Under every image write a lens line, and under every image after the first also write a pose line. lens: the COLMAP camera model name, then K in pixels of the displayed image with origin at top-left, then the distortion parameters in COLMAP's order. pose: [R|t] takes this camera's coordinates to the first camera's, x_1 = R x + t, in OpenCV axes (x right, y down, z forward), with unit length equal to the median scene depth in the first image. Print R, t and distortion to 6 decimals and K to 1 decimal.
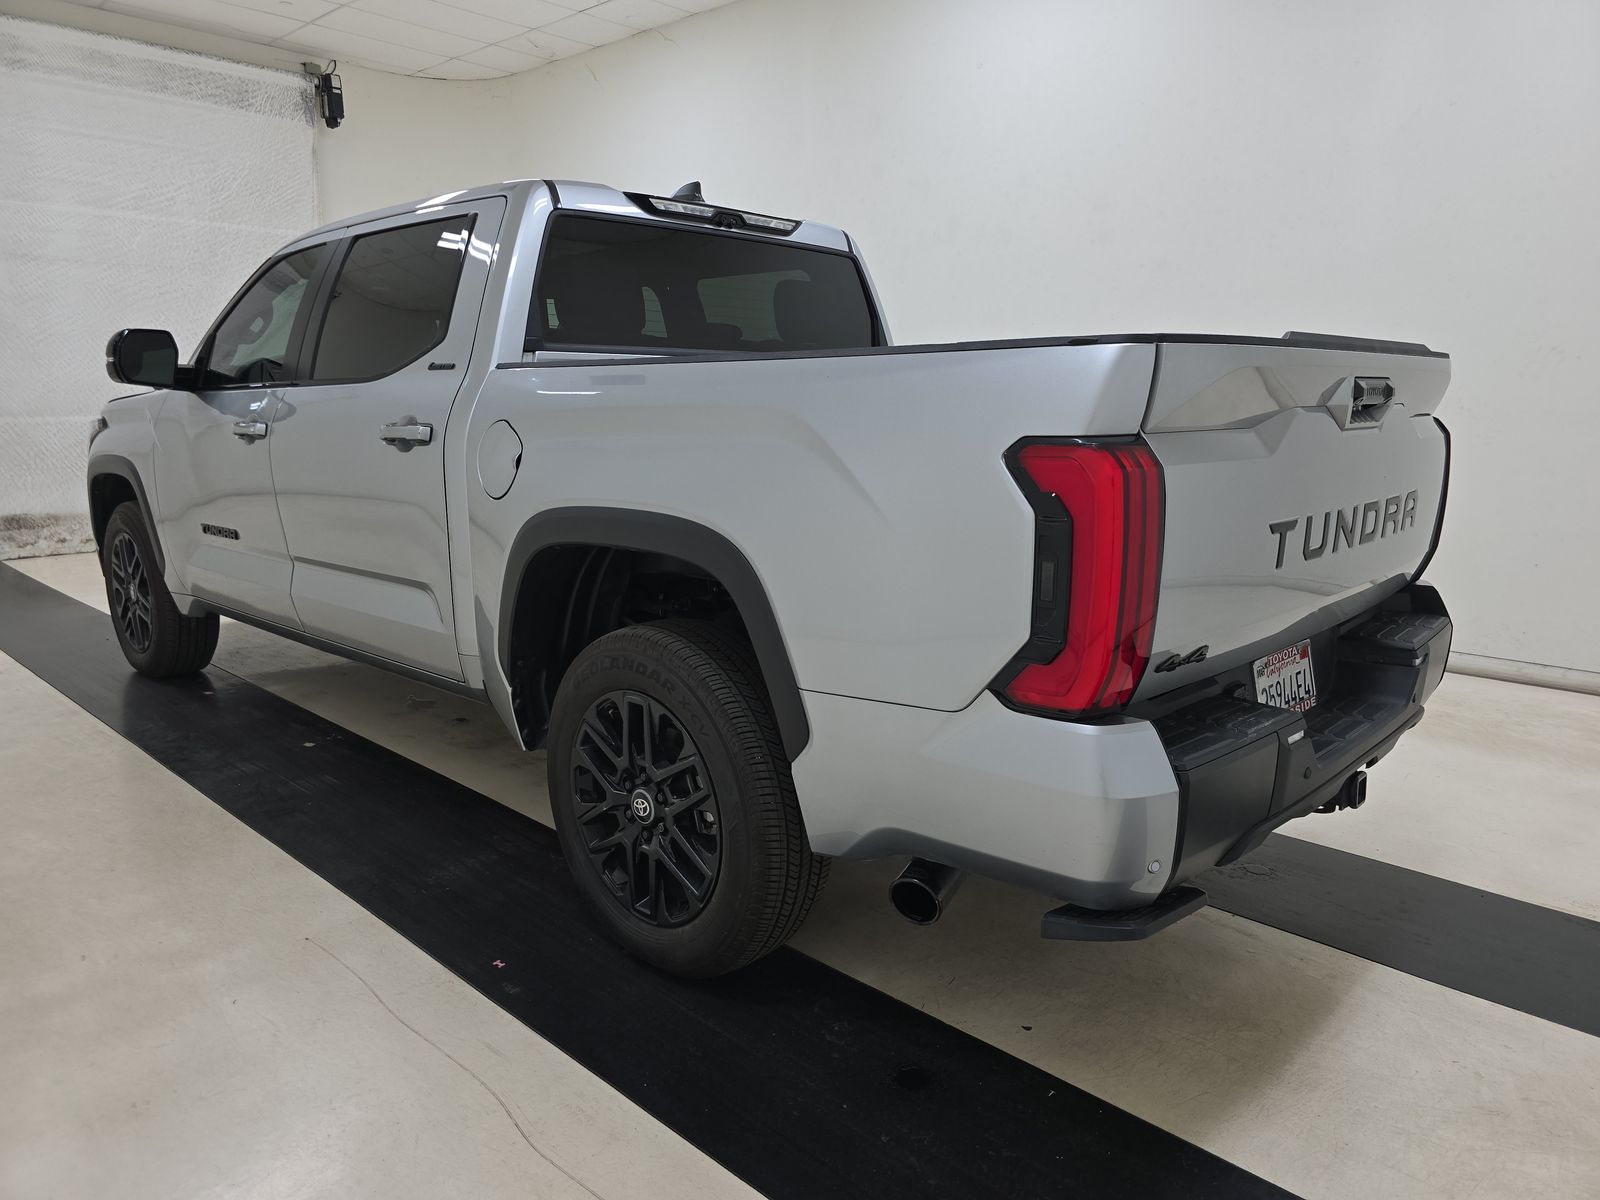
lens RADIAL K [[1091.2, 0, 811.8], [0, 1091.2, 602.1], [0, 0, 1]] dist [0.050105, -0.040618]
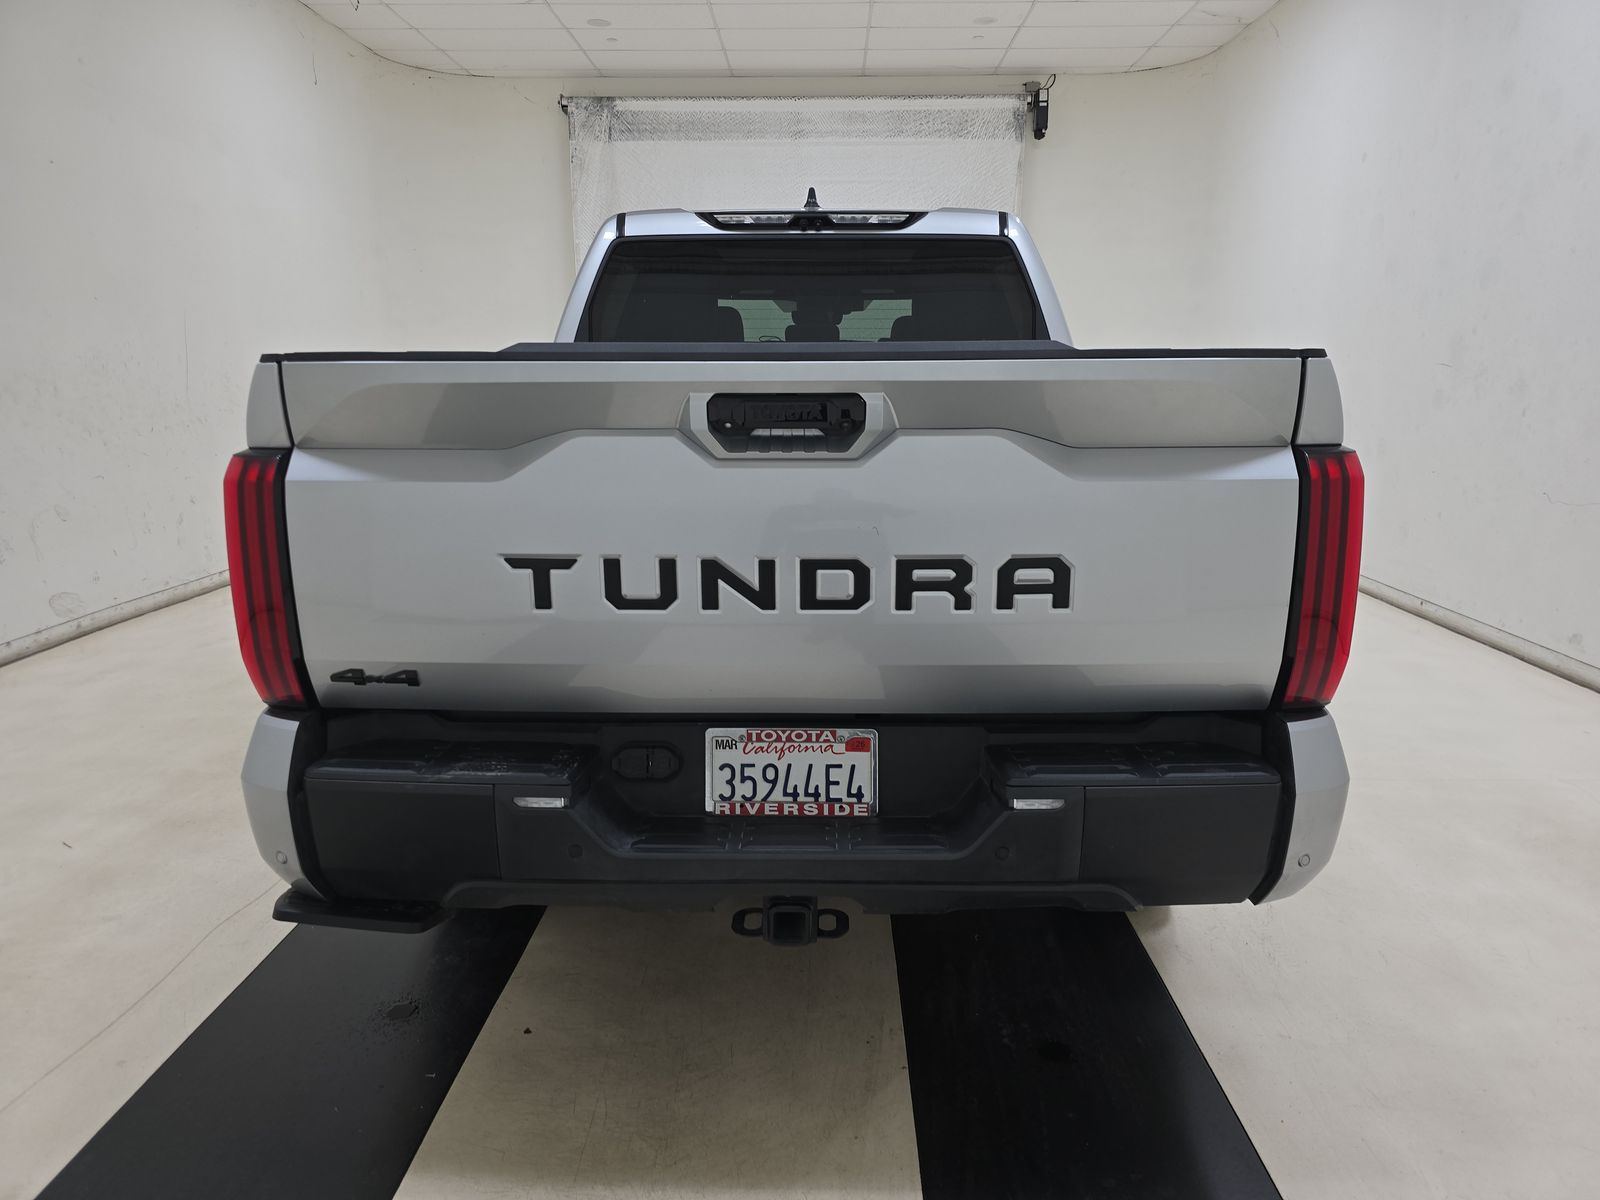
lens RADIAL K [[1091.2, 0, 811.8], [0, 1091.2, 602.1], [0, 0, 1]] dist [0.050105, -0.040618]
pose [[0.666021, 0.149102, -0.730880, 0.342771], [-0.139195, 0.987451, 0.074601, -0.037316], [0.732831, 0.052049, 0.678417, 0.157839]]
